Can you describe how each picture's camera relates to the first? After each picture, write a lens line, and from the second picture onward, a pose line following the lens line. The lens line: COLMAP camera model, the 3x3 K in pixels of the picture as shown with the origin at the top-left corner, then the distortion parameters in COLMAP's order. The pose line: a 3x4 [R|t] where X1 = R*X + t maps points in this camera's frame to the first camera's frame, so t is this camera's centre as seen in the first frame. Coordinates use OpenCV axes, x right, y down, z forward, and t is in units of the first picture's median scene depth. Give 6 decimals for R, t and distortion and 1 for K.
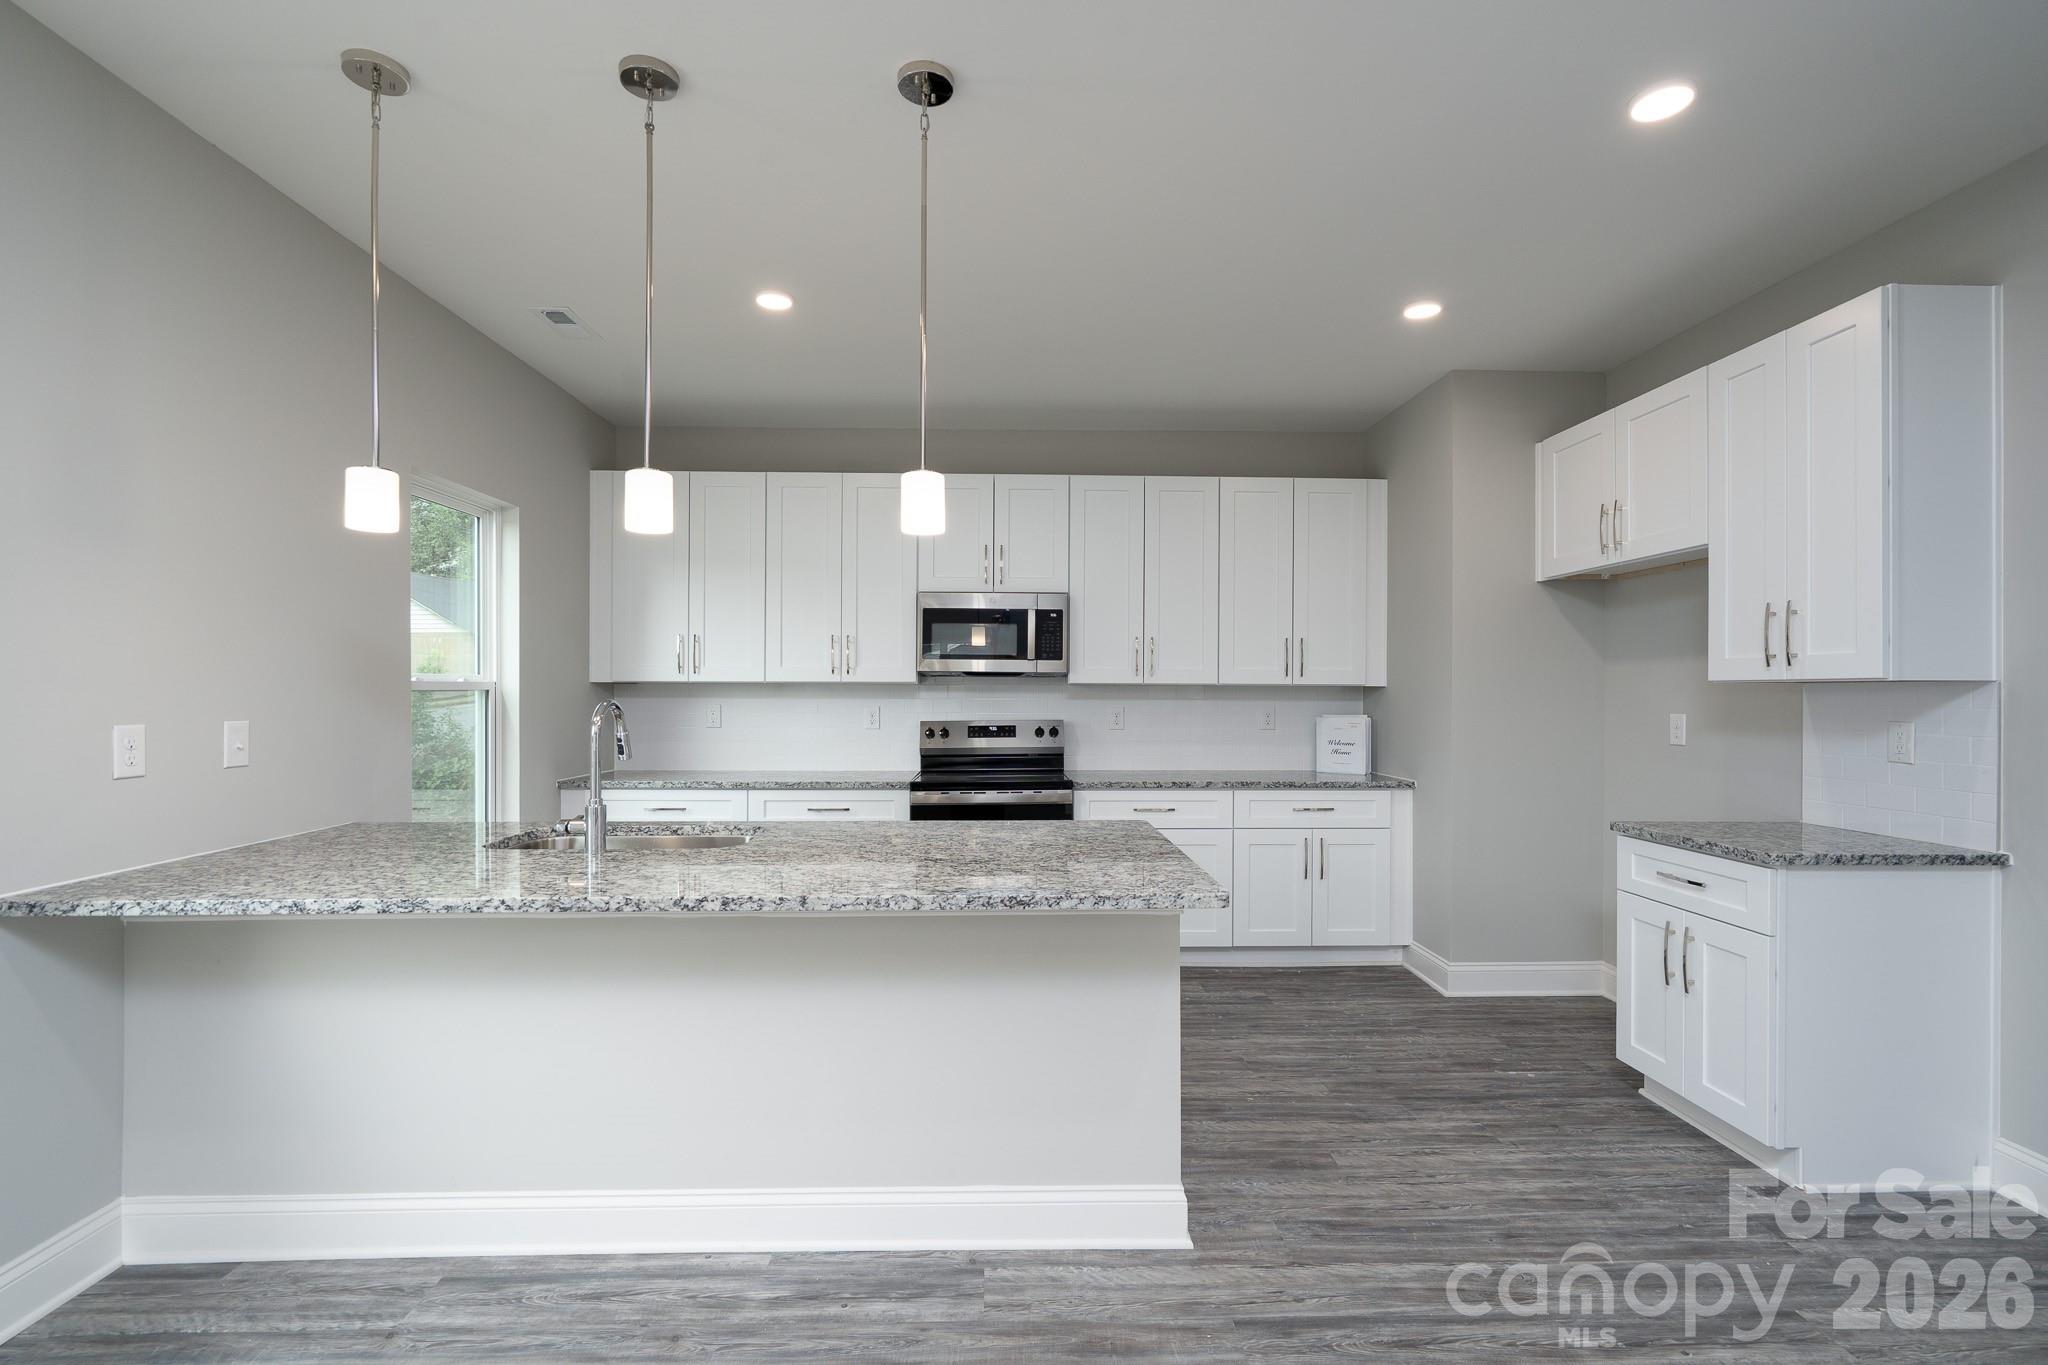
lens RADIAL K [[944.0, 0, 1022.7], [0, 944.0, 683.1], [0, 0, 1]] dist [0.000036, -0.000642]
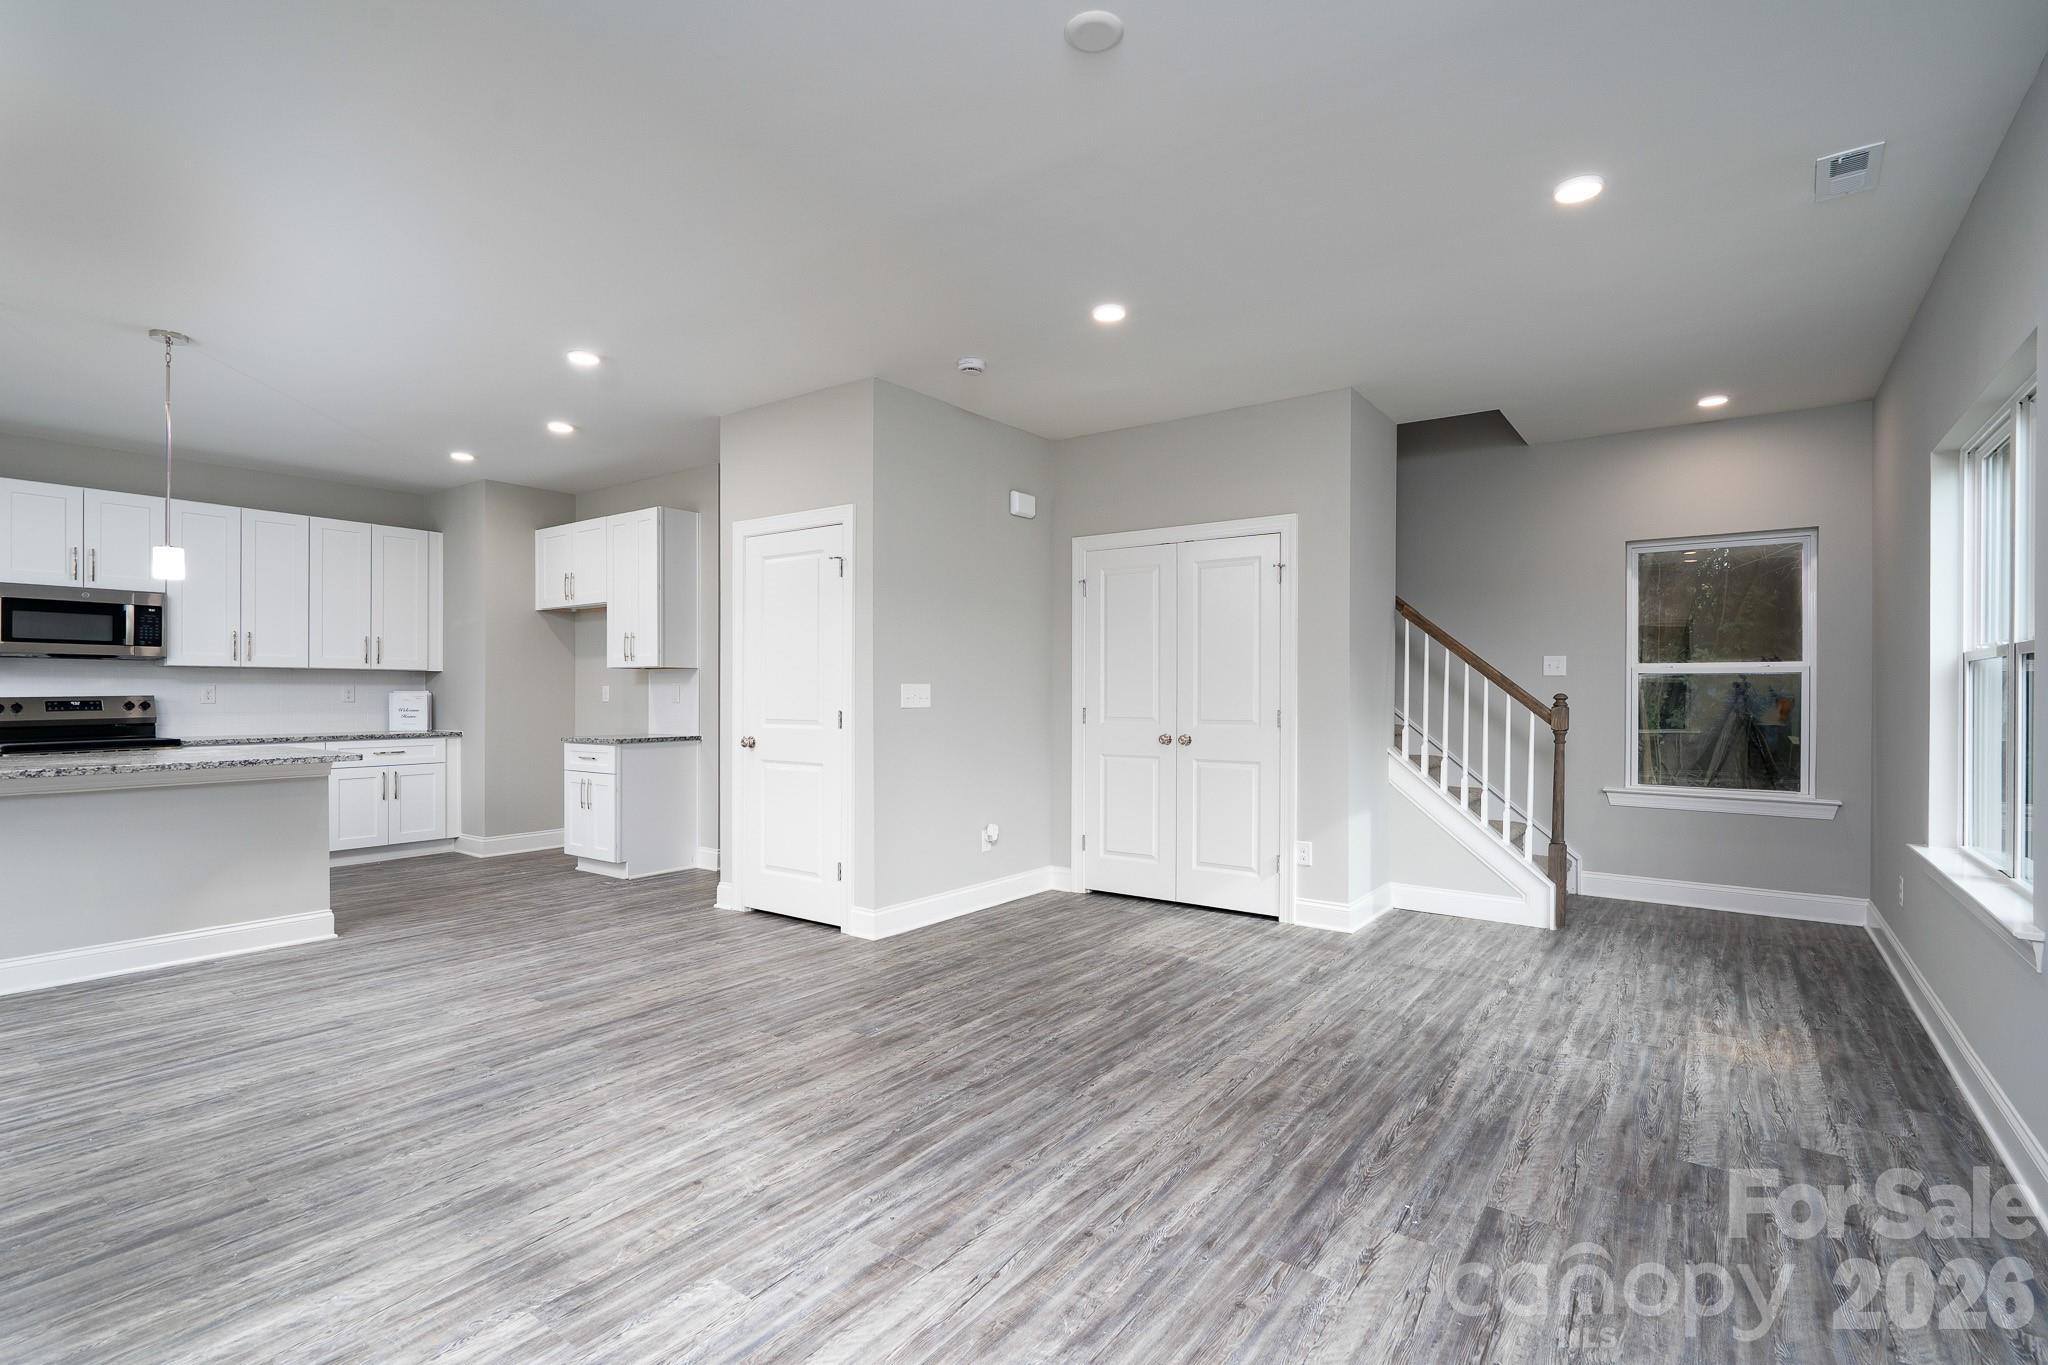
lens RADIAL K [[944.0, 0, 1005.5], [0, 944.0, 700.6], [0, 0, 1]] dist [0.000036, -0.000642]
pose [[0.621178, -0.010843, 0.783594, -0.254492], [-0.006401, 0.999801, 0.018909, 0.017186], [-0.783643, -0.016762, 0.620985, -0.688117]]
